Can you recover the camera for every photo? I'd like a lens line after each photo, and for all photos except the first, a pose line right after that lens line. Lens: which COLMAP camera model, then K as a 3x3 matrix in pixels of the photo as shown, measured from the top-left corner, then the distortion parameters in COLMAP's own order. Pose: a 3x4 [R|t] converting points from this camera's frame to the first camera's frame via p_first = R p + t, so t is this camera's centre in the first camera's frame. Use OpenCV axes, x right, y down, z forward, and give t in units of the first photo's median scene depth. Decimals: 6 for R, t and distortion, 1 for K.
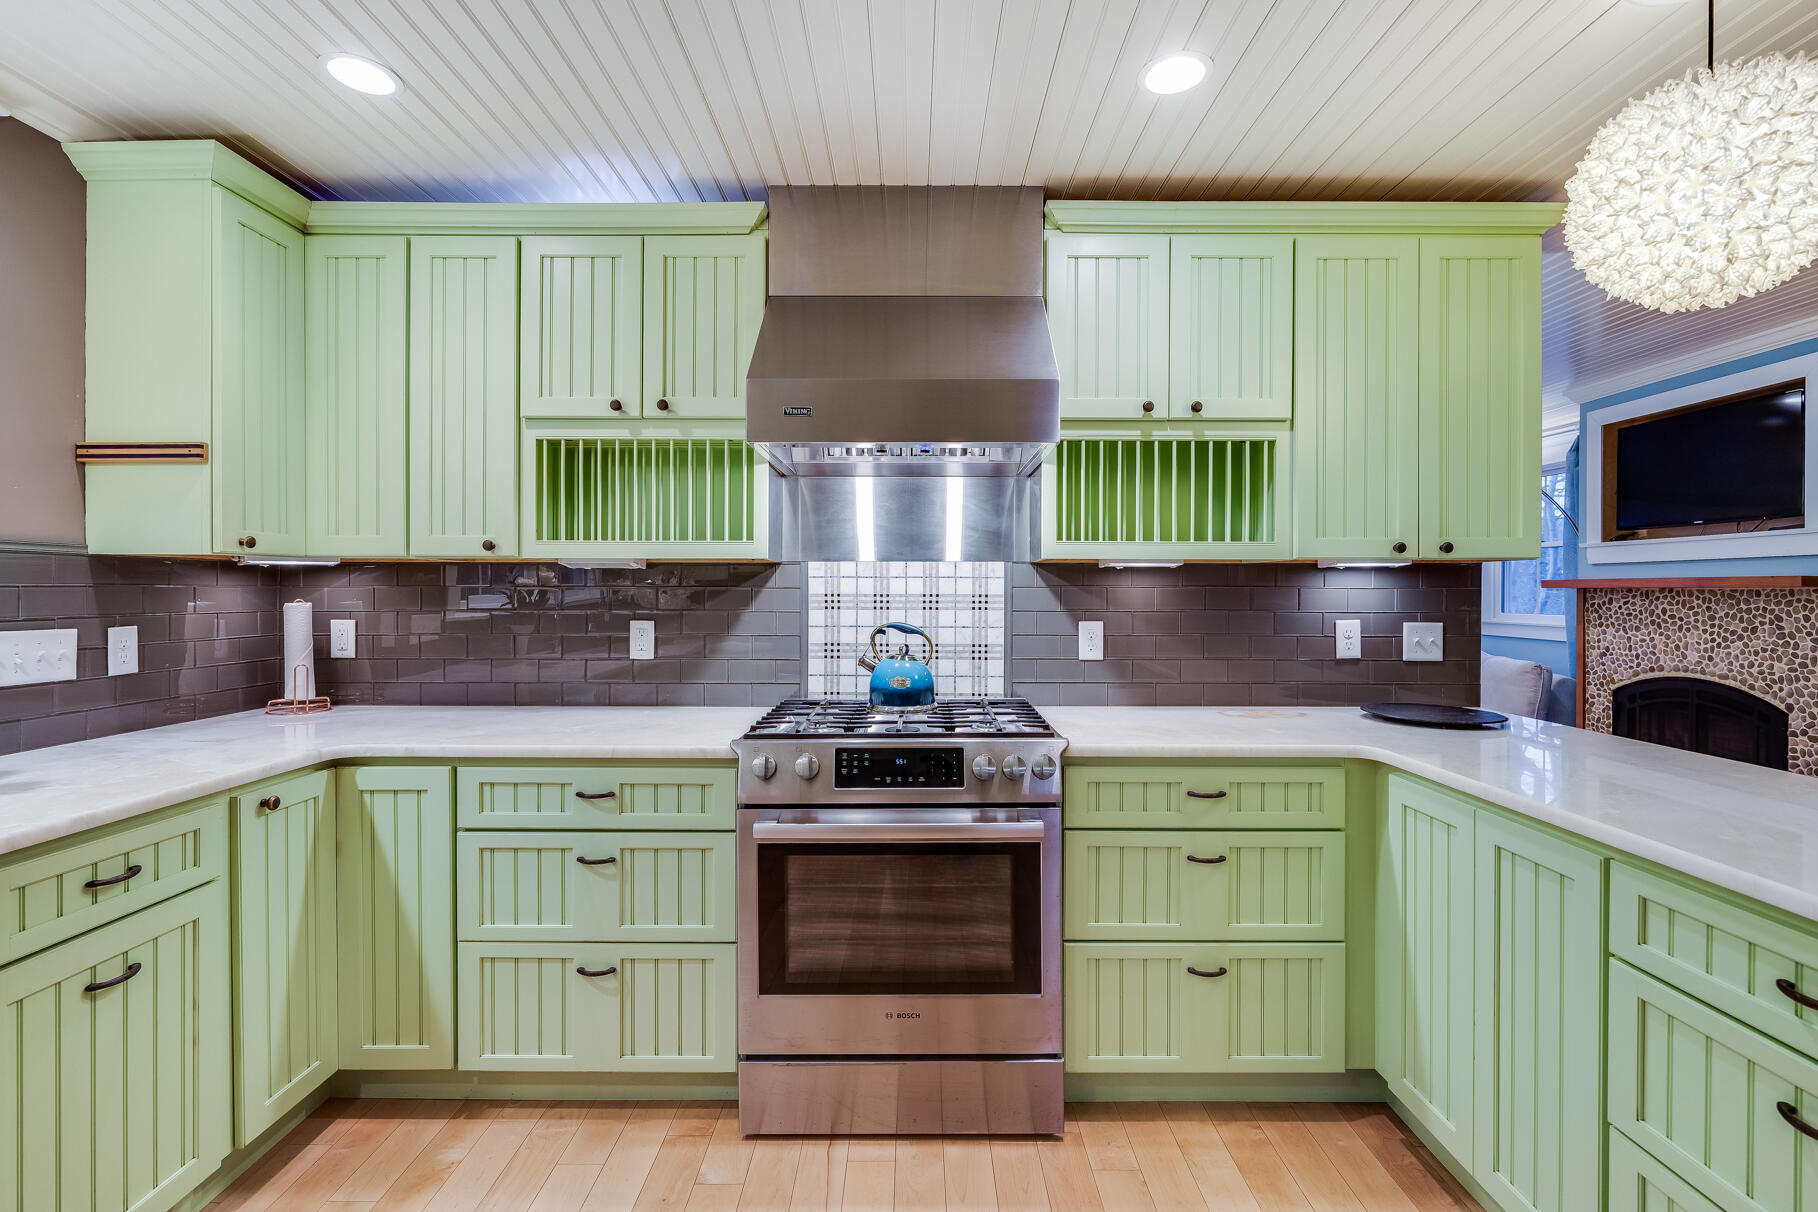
lens RADIAL K [[826.6, 0, 914.3], [0, 826.6, 594.6], [0, 0, 1]] dist [-0.005572, 0.000613]
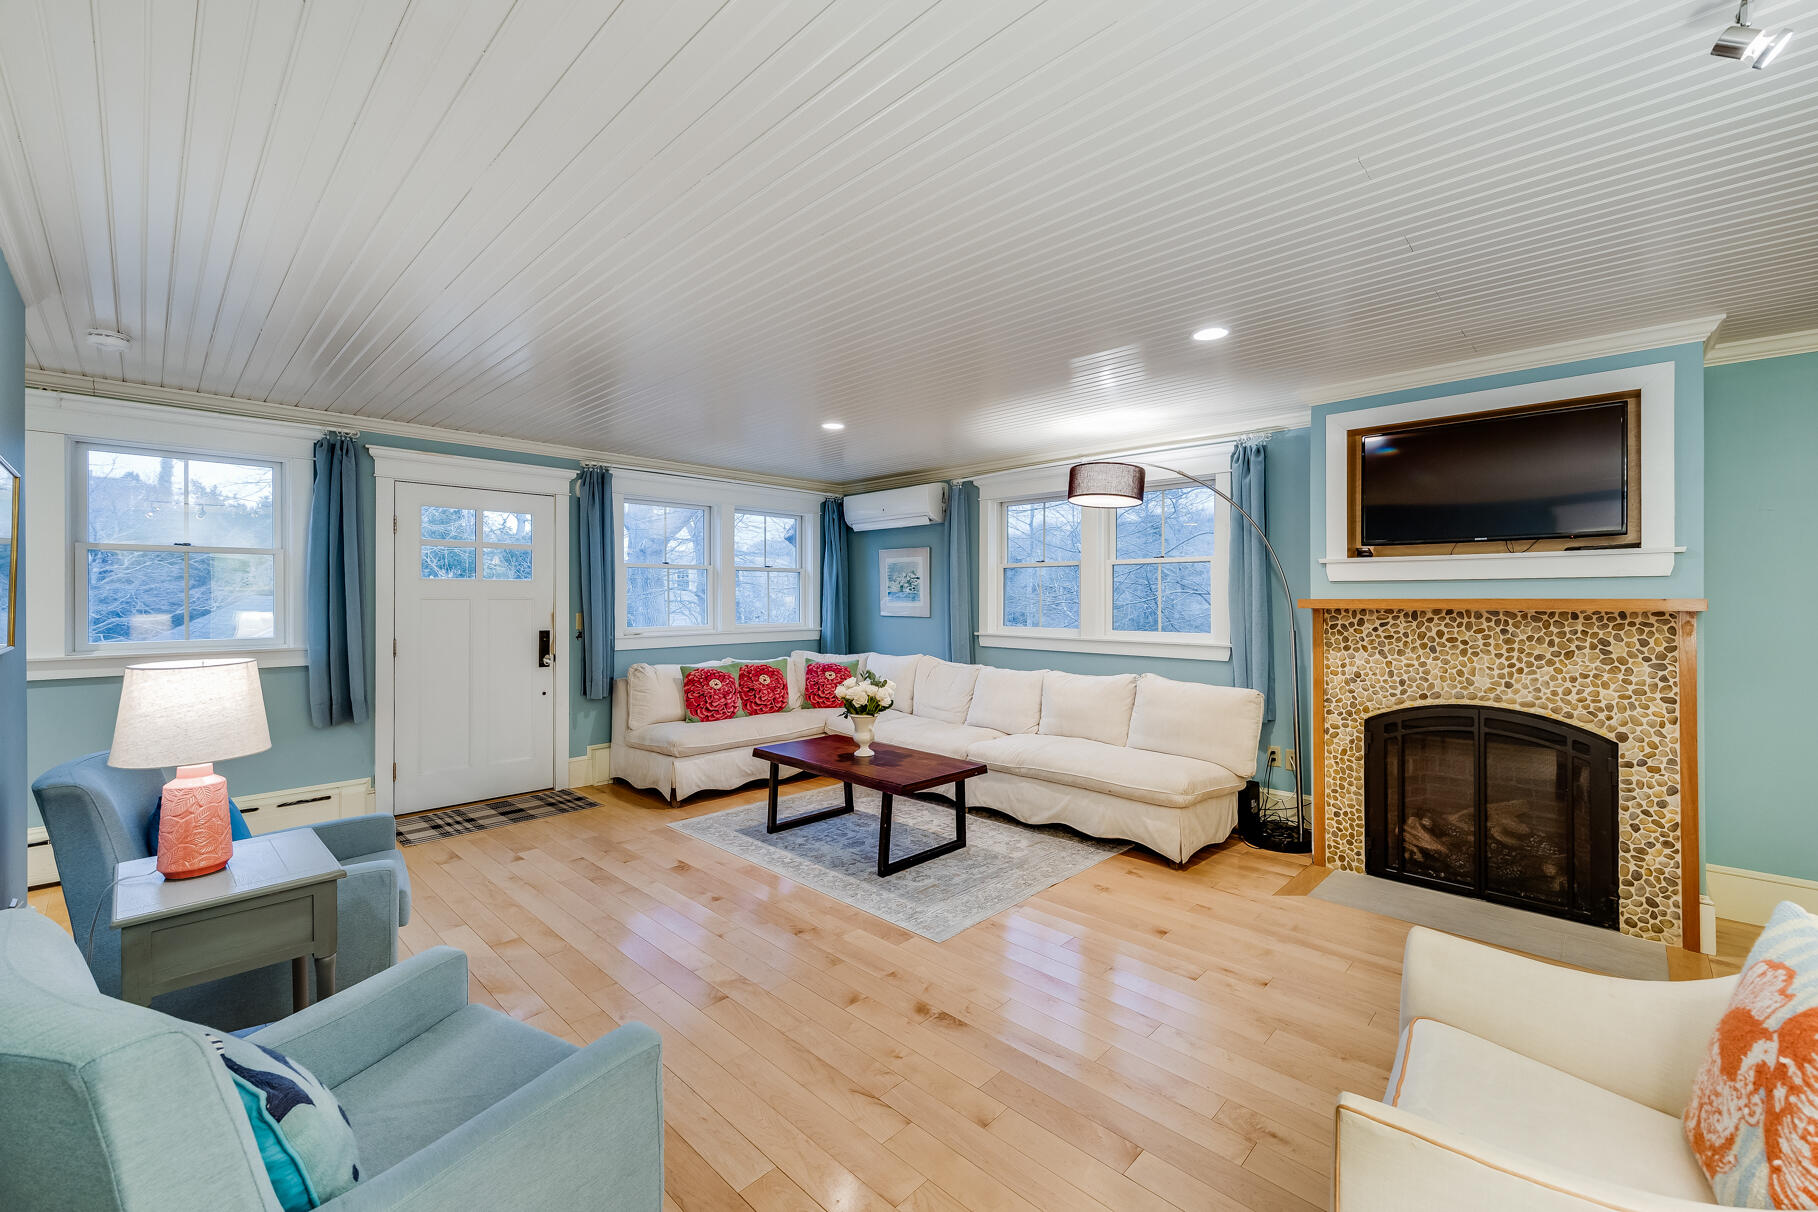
lens RADIAL K [[736.5, 0, 906.2], [0, 736.5, 593.4], [0, 0, 1]] dist [0.003929, 0.000309]
pose [[0.698543, 0.006116, 0.715542, -0.113558], [0.003183, 0.999927, -0.011655, -0.019047], [-0.715561, 0.010419, 0.698472, 0.912926]]
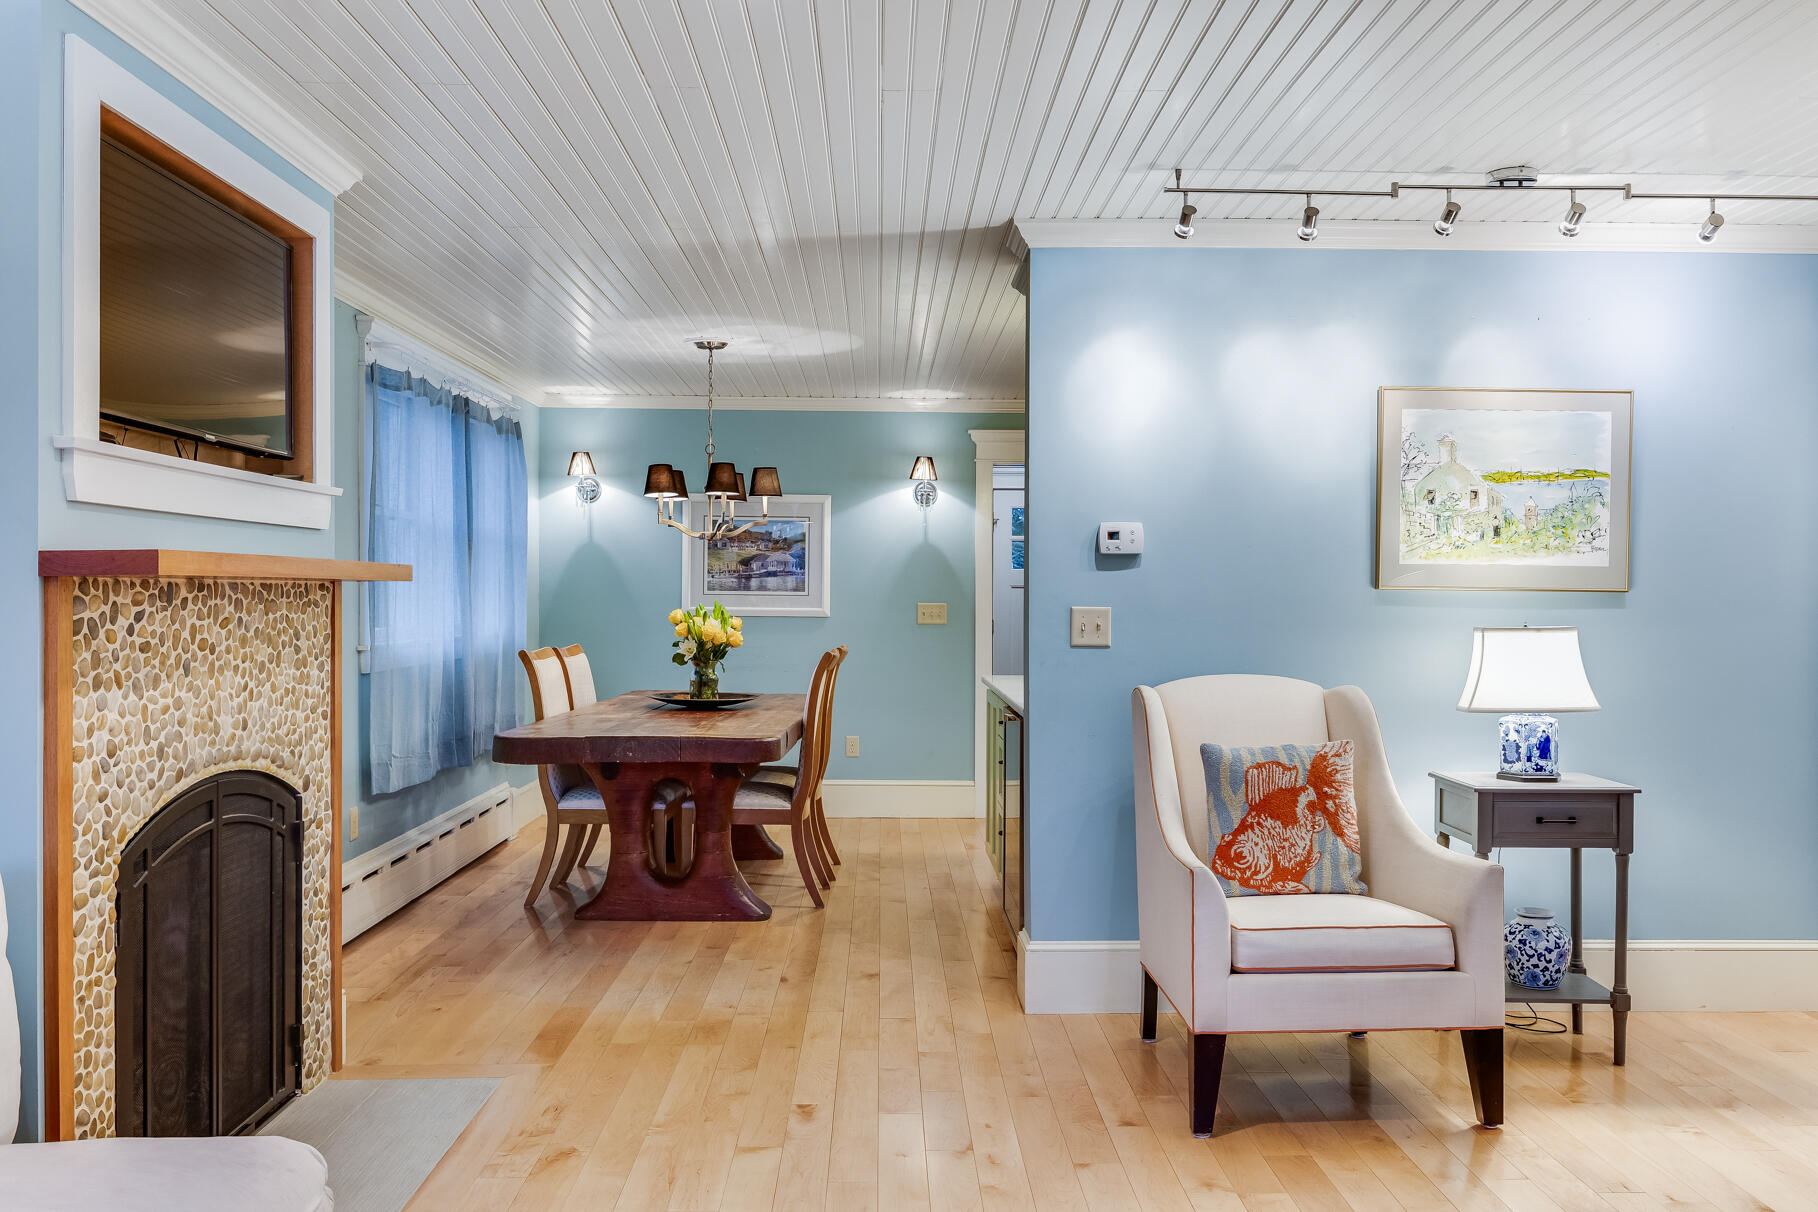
lens RADIAL K [[1445.3, 0, 911.7], [0, 1445.3, 607.3], [0, 0, 1]] dist [0.001116, -0.001793]
pose [[-0.999705, 0.000998, -0.024255, 0.598410], [0.000667, 0.999906, 0.013660, -0.003395], [0.024267, 0.013640, -0.999612, 1.890142]]
